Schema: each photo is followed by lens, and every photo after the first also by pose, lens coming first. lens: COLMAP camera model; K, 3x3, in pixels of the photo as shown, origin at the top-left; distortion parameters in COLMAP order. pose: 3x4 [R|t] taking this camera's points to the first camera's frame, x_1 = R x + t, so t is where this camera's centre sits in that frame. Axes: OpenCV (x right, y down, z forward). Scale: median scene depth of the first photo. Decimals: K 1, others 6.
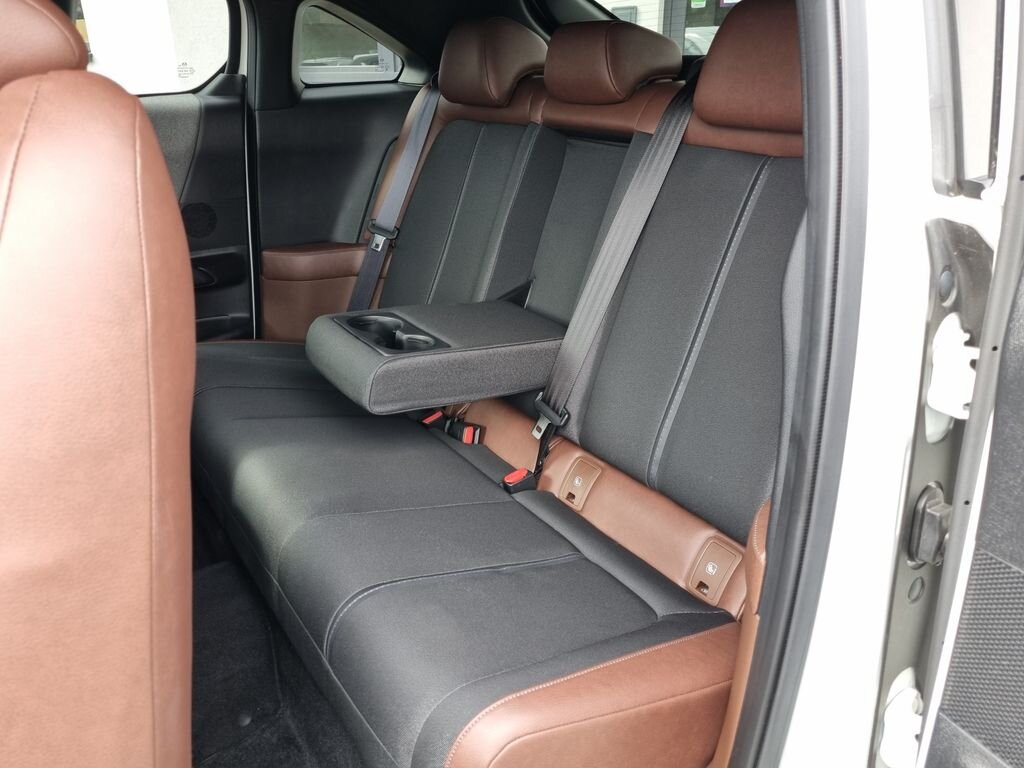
lens RADIAL K [[807.9, 0, 509.4], [0, 807.9, 397.3], [0, 0, 1]] dist [0.061450, -0.036605]
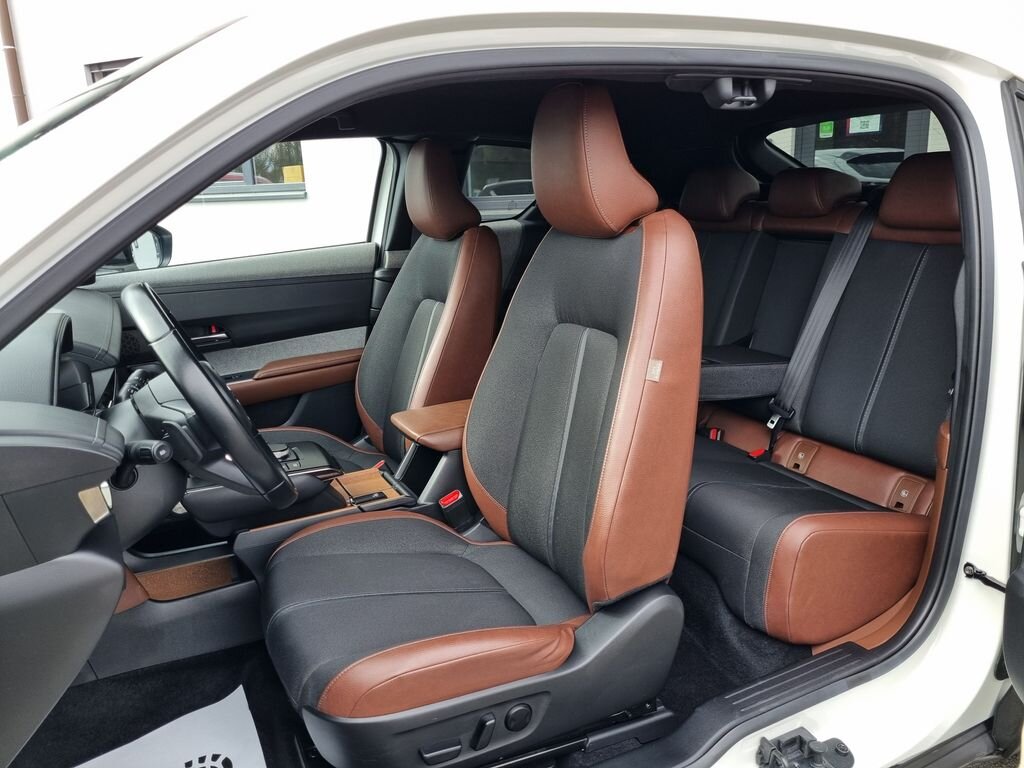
lens RADIAL K [[807.9, 0, 512.2], [0, 807.9, 384.4], [0, 0, 1]] dist [0.061450, -0.036605]
pose [[0.991430, 0.005005, -0.130544, -0.252687], [-0.024534, 0.988619, -0.148424, 0.210951], [0.128315, 0.150355, 0.980270, -0.580851]]
